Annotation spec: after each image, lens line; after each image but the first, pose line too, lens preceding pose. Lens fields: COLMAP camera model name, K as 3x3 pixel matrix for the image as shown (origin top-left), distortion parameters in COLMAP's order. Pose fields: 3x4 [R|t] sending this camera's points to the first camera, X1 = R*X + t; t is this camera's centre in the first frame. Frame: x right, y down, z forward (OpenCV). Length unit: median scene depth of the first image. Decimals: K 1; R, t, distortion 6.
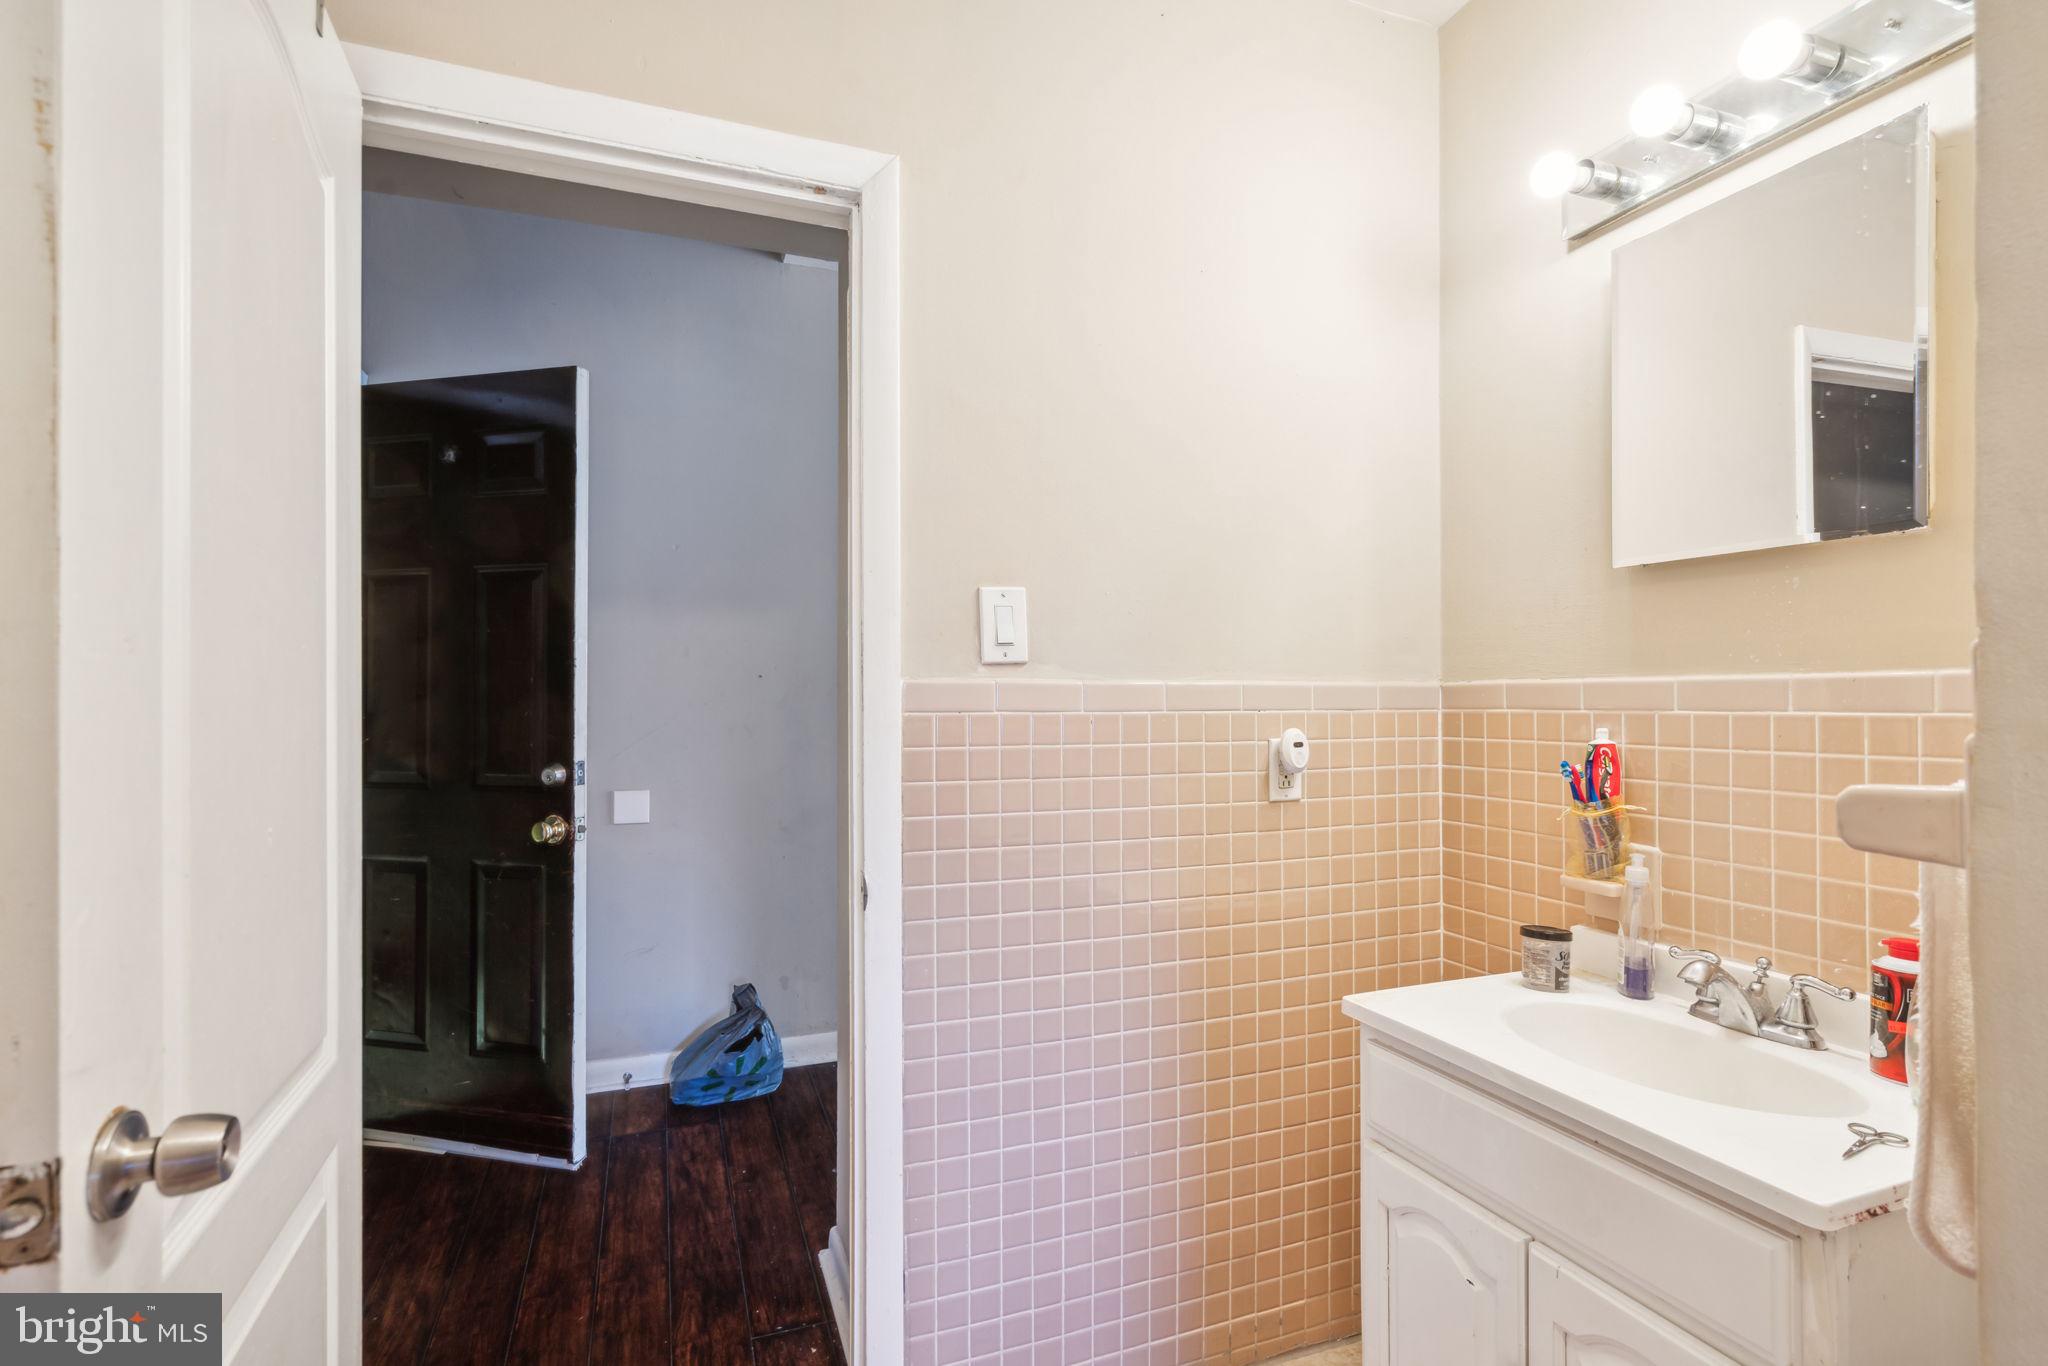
lens RADIAL K [[948.9, 0, 1018.4], [0, 948.9, 688.3], [0, 0, 1]] dist [0.004590, -0.000206]
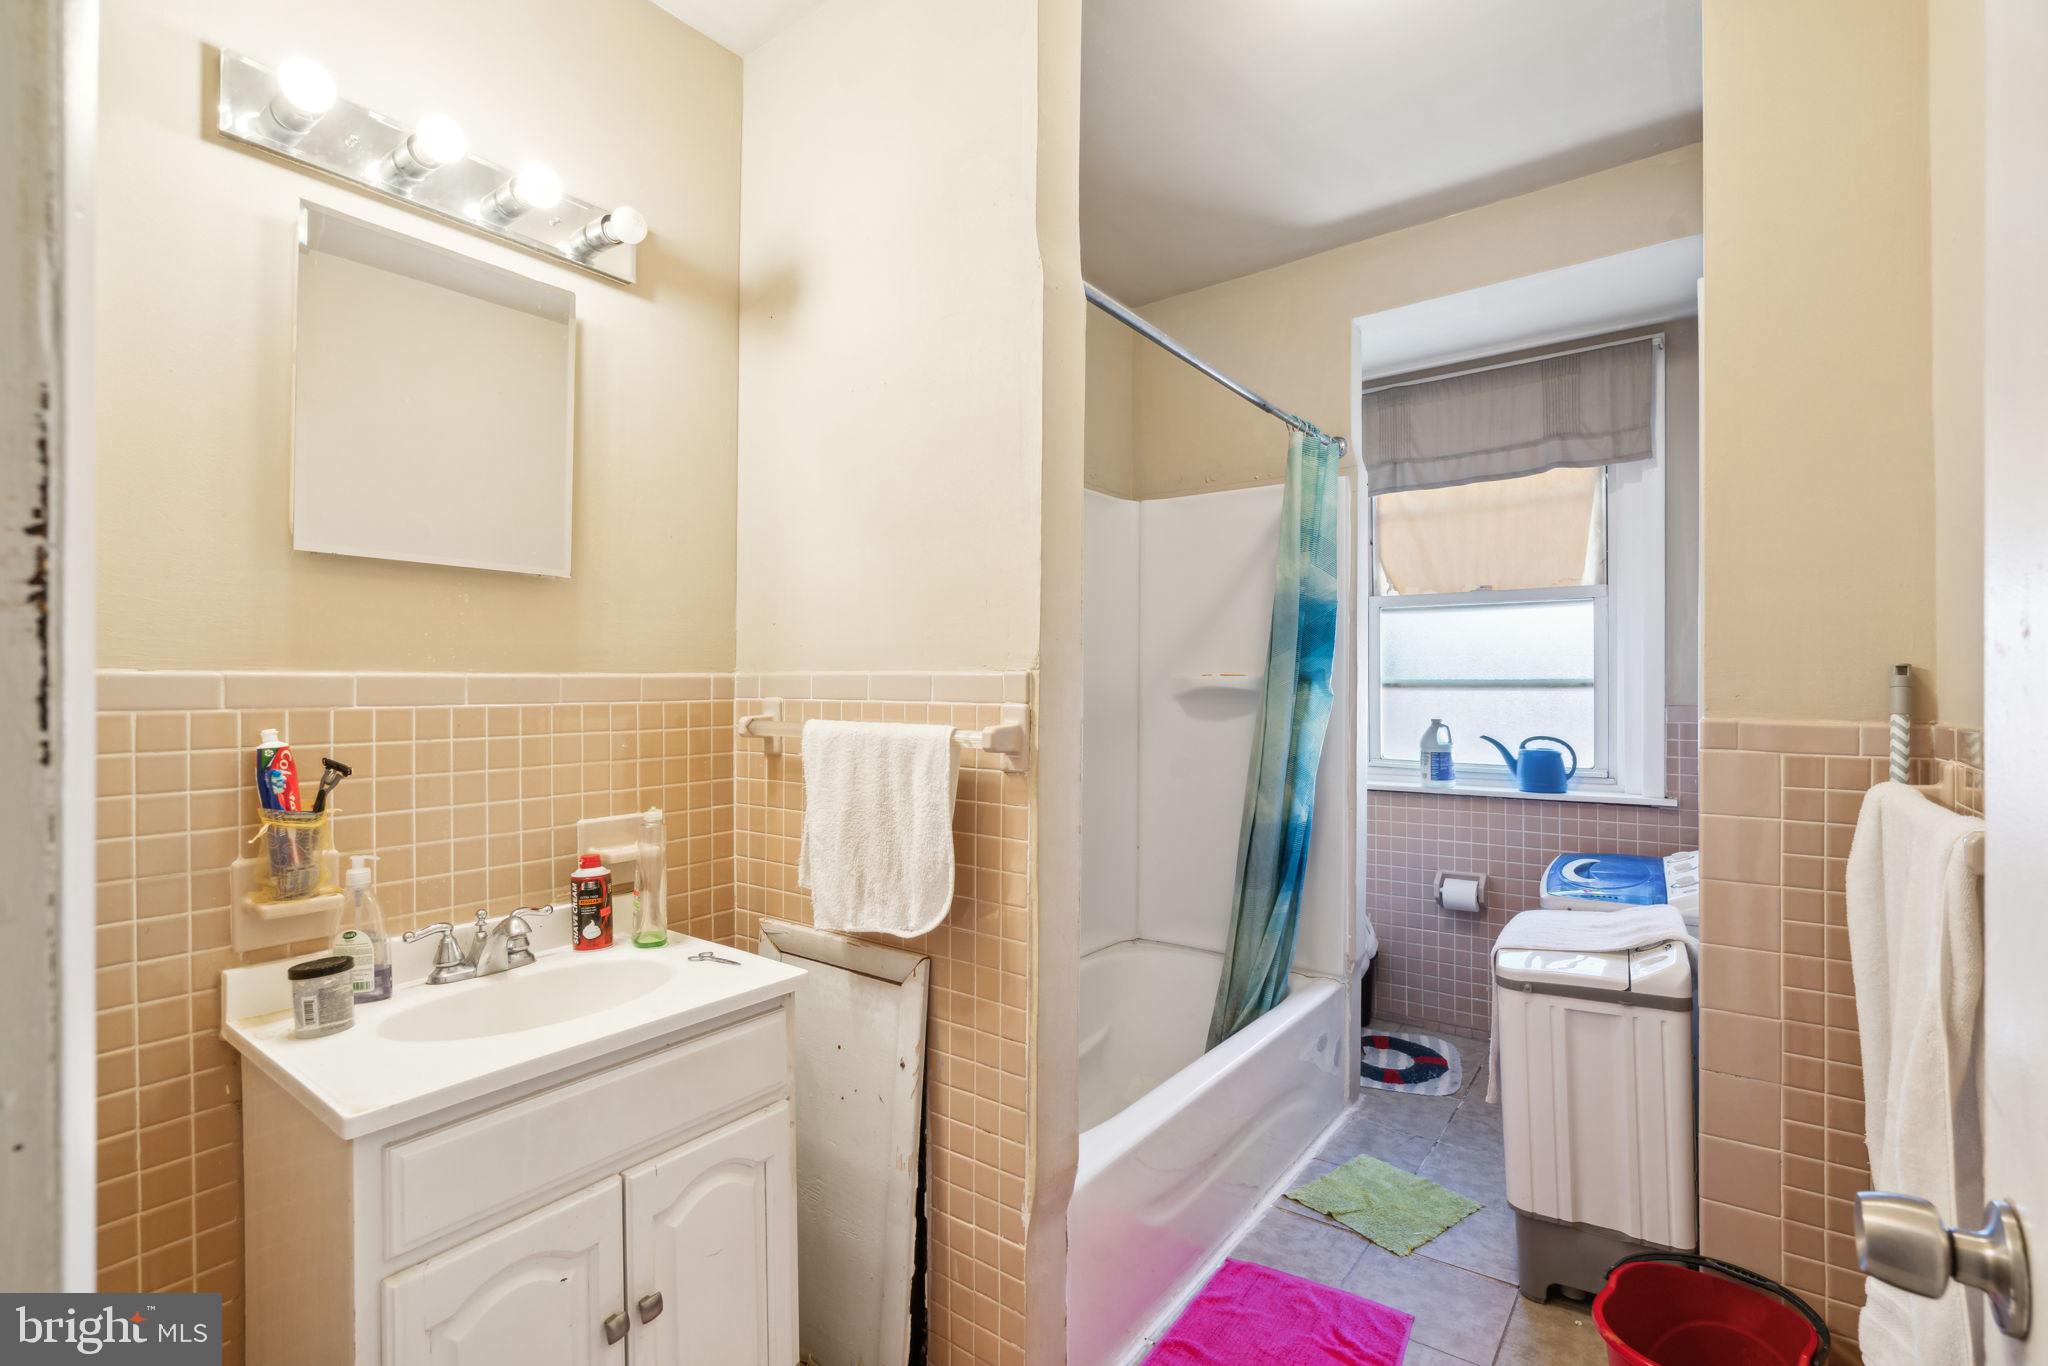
lens RADIAL K [[948.9, 0, 1015.5], [0, 948.9, 688.2], [0, 0, 1]] dist [0.004590, -0.000206]
pose [[-0.550108, 0.002643, 0.835090, -0.556119], [-0.004879, 0.999968, -0.006378, 0.007995], [-0.835080, -0.007583, -0.550077, 1.042149]]
